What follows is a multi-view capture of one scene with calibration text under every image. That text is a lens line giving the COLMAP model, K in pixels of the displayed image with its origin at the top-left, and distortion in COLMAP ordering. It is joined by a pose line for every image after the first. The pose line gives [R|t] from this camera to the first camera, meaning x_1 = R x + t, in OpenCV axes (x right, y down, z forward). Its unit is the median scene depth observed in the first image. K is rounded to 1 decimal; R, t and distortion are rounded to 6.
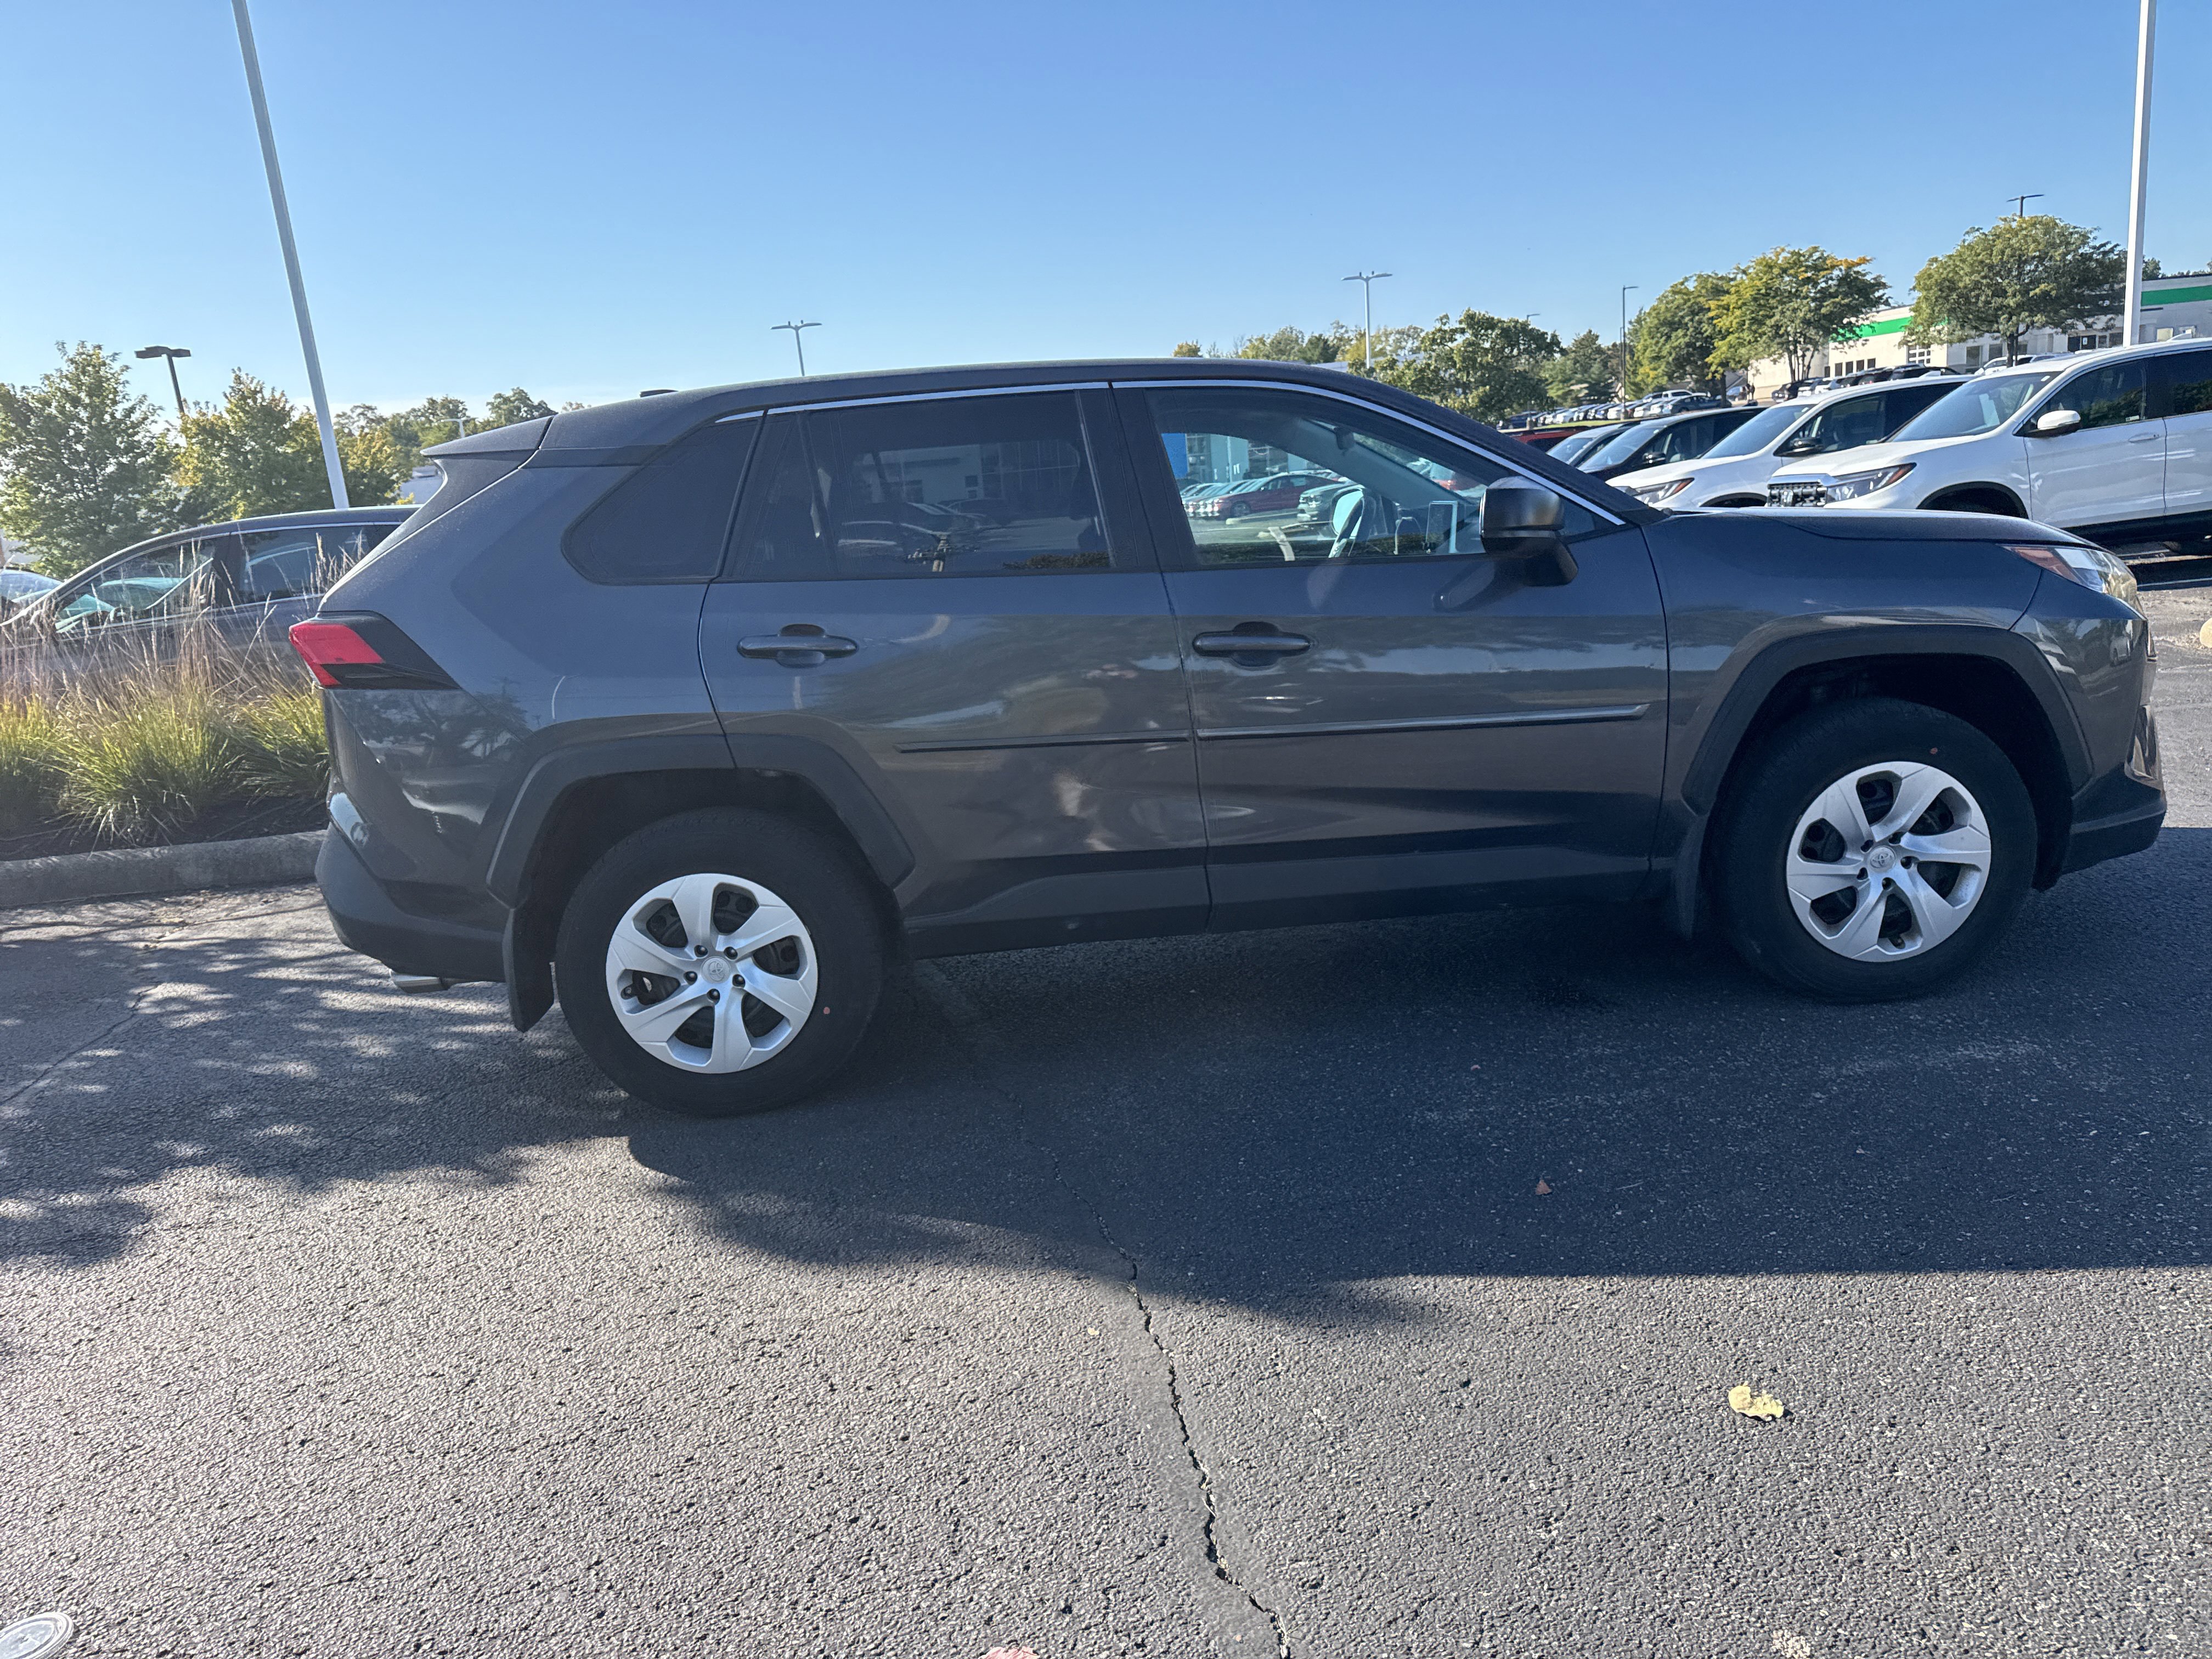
lens RADIAL K [[1564.5, 0, 1113.0], [0, 1564.5, 810.7], [0, 0, 1]] dist [0.025860, -0.028146]
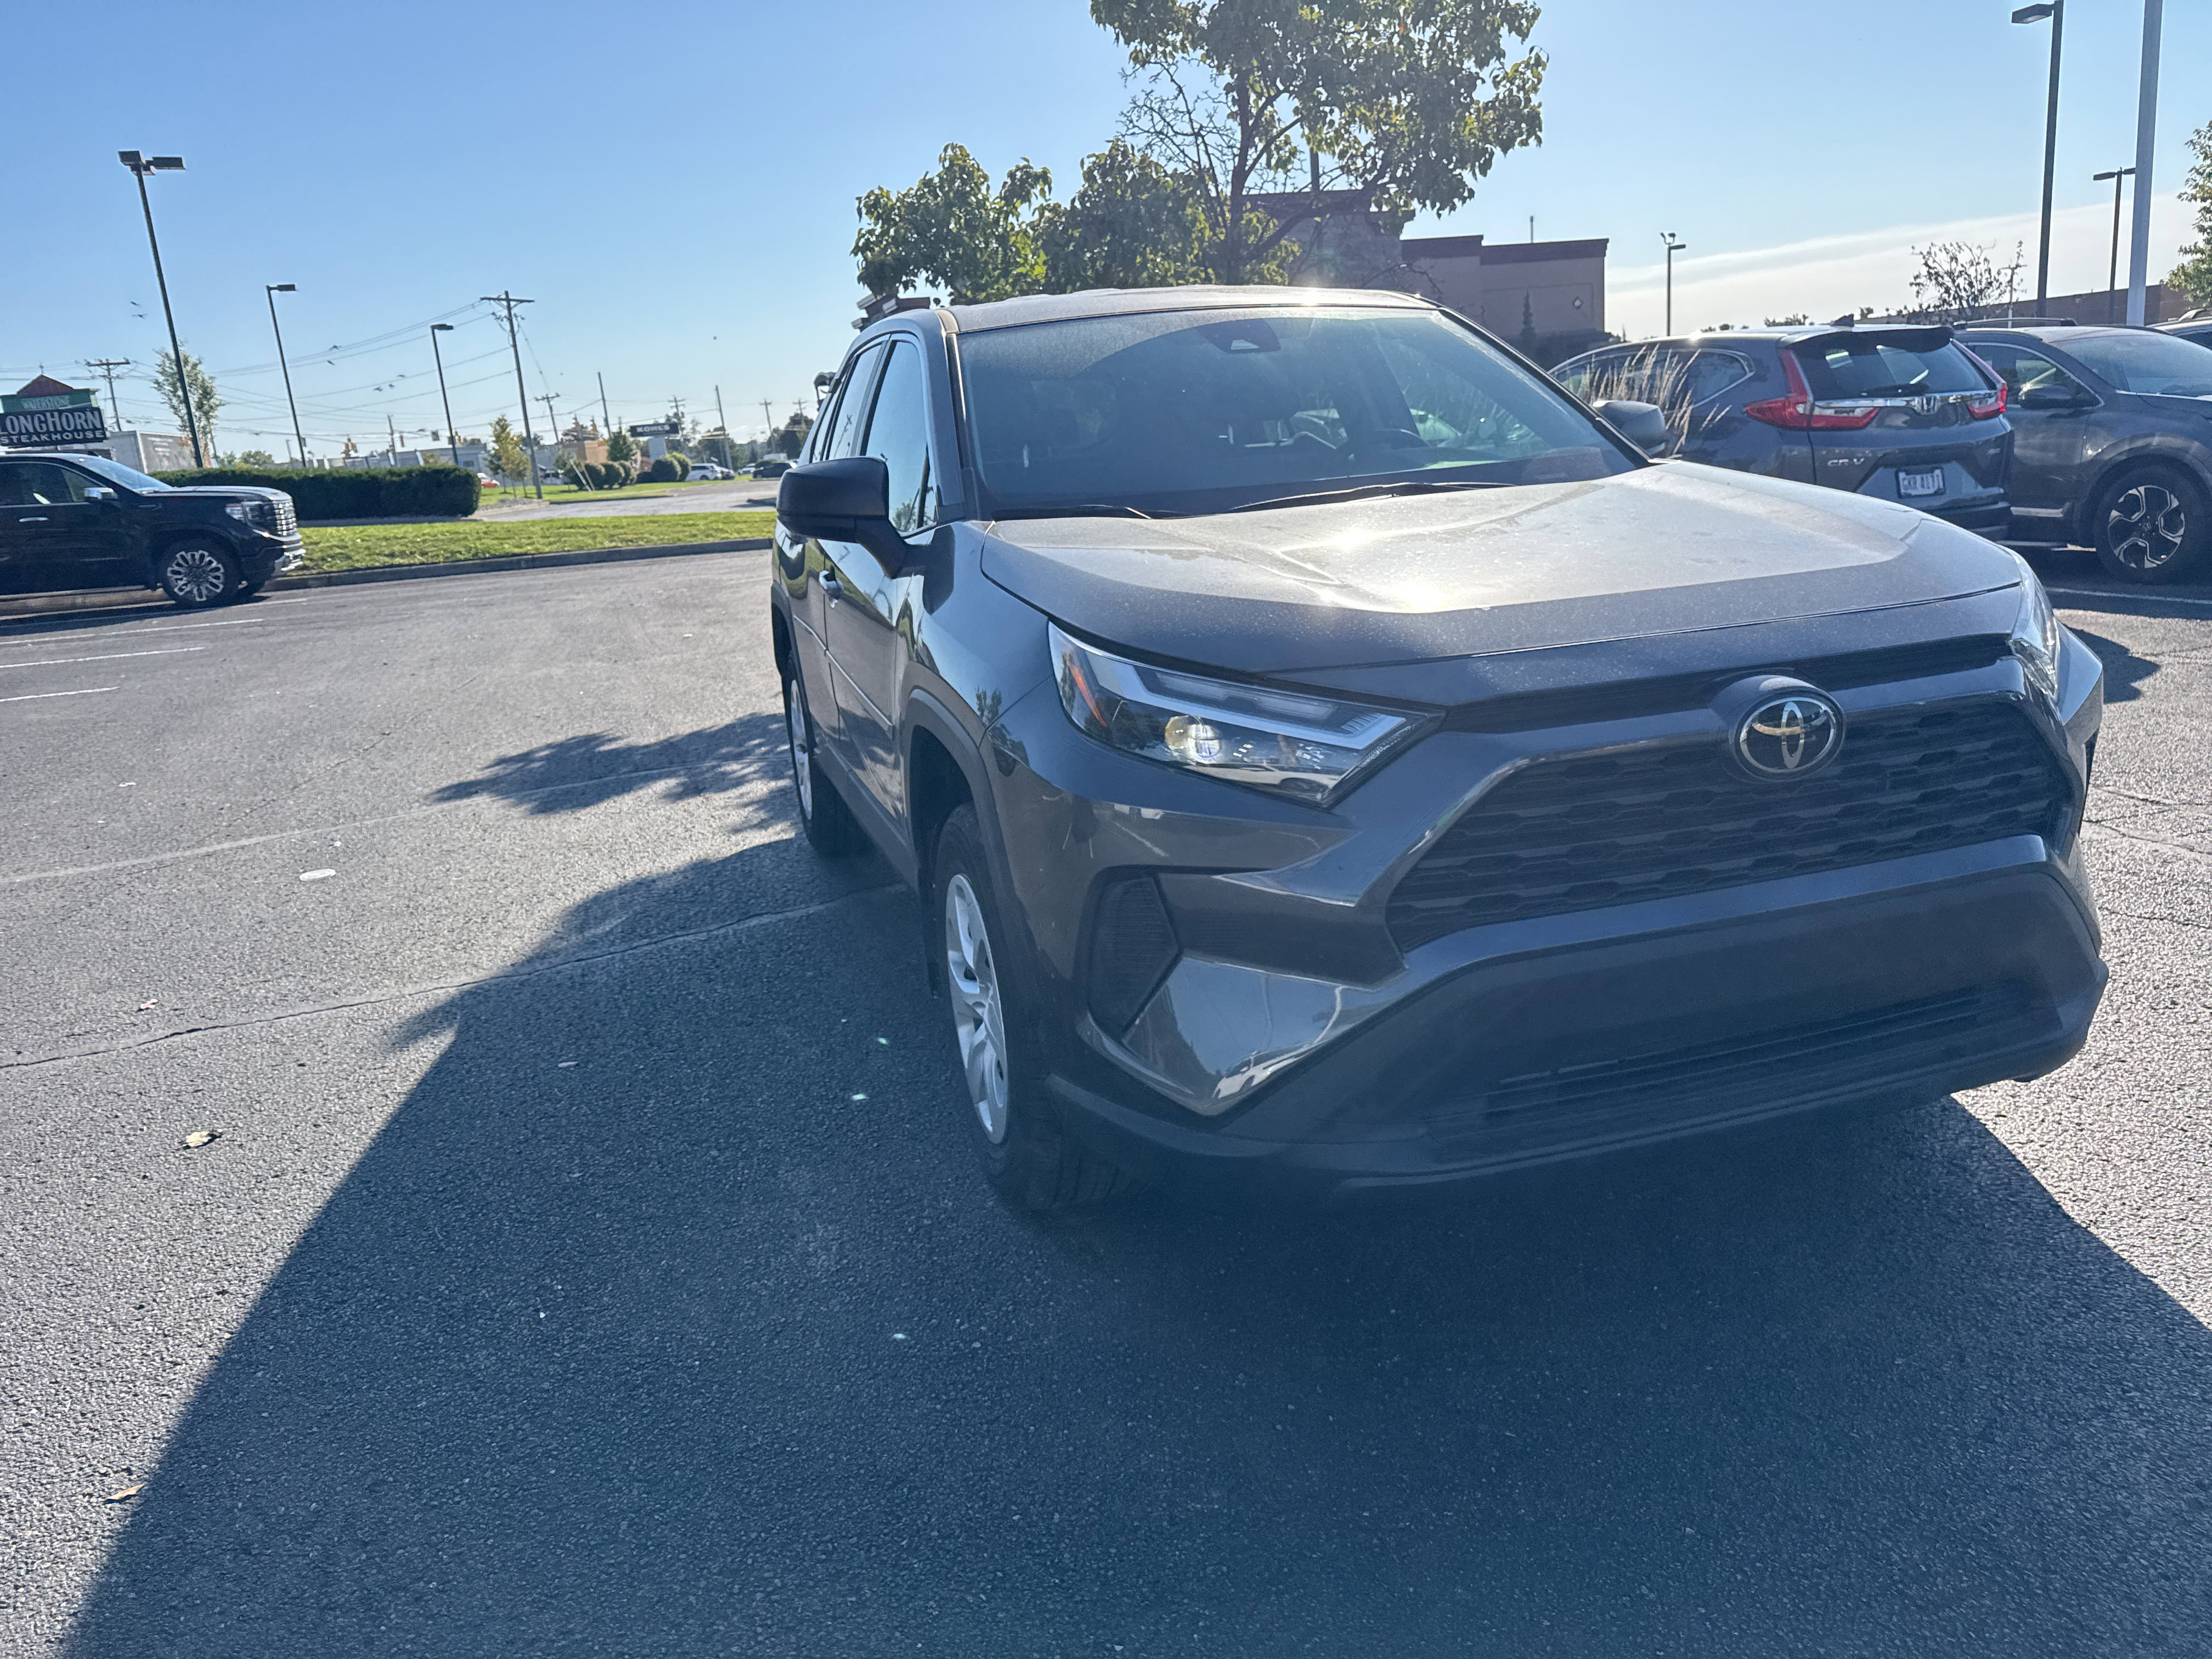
lens RADIAL K [[1564.5, 0, 1111.8], [0, 1564.5, 819.8], [0, 0, 1]] dist [0.025860, -0.028146]
pose [[0.269915, 0.299195, -0.915220, 1.173366], [-0.147937, 0.952099, 0.267622, -0.265617], [0.951452, 0.063159, 0.301248, 0.829408]]
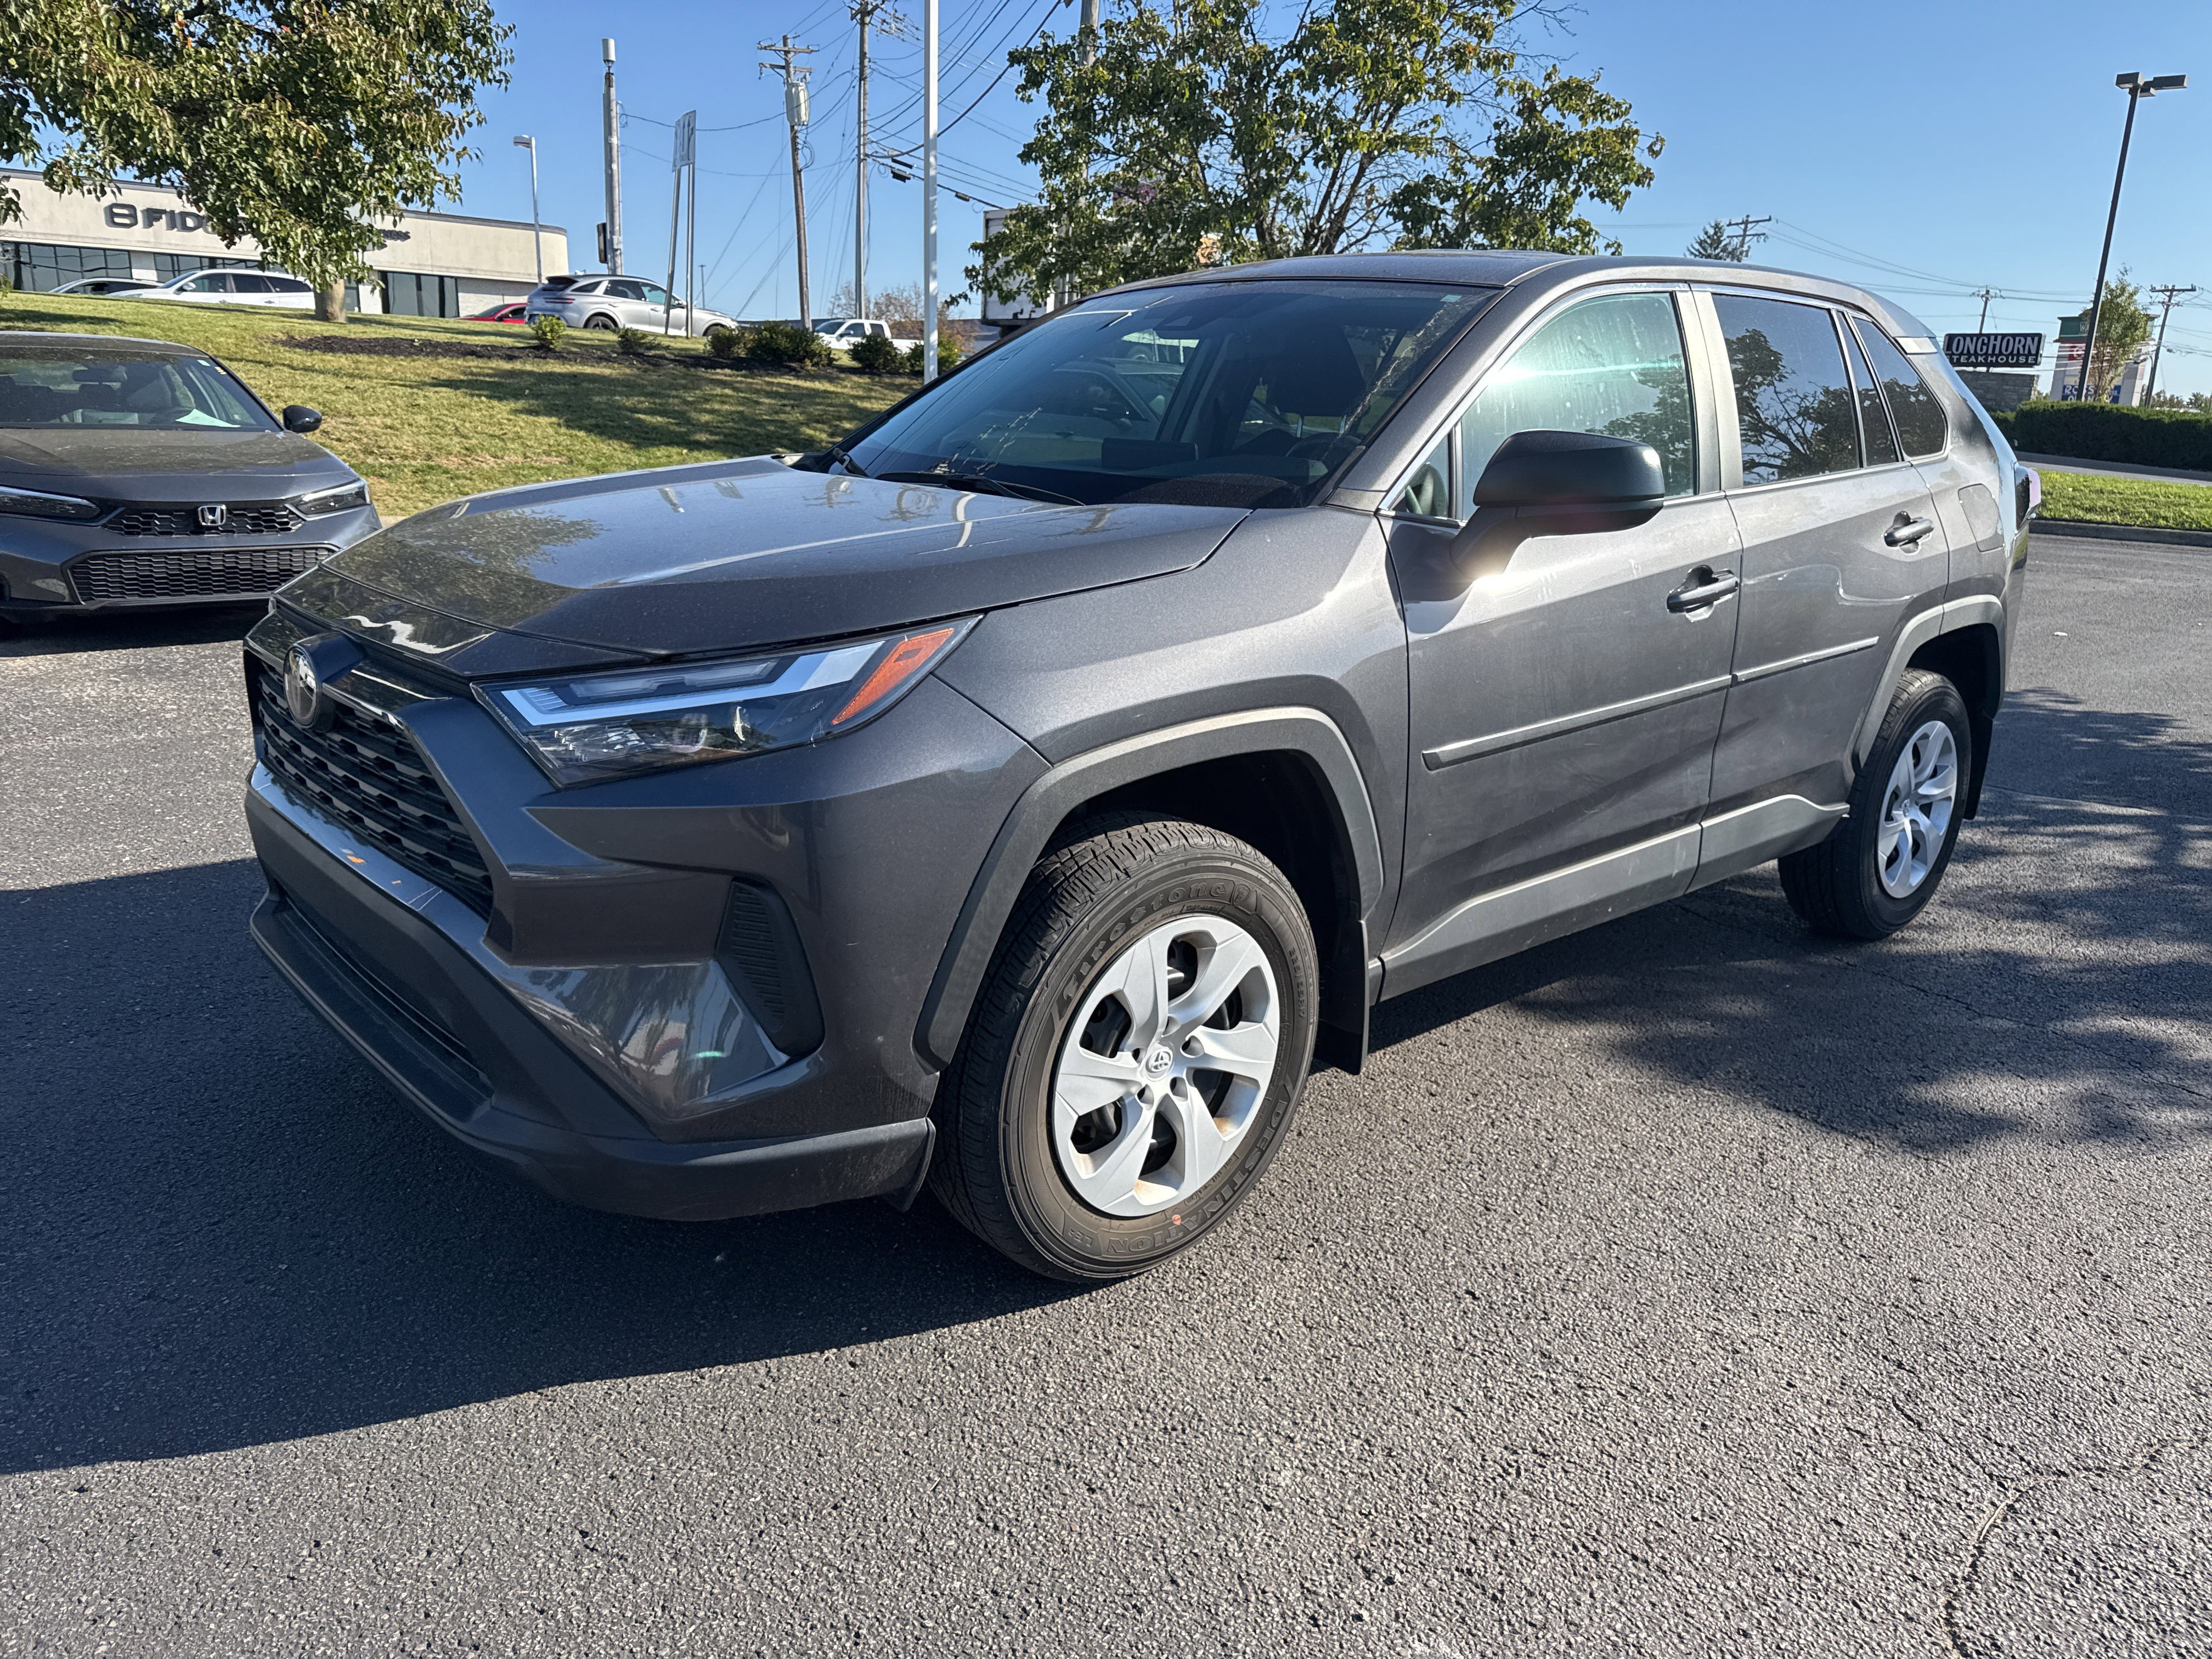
lens RADIAL K [[1564.5, 0, 1104.7], [0, 1564.5, 813.3], [0, 0, 1]] dist [0.025860, -0.028146]
pose [[-0.768647, 0.223446, -0.599377, 0.864673], [-0.097571, 0.885087, 0.455084, -0.453049], [0.632187, 0.408281, -0.658518, 1.855646]]
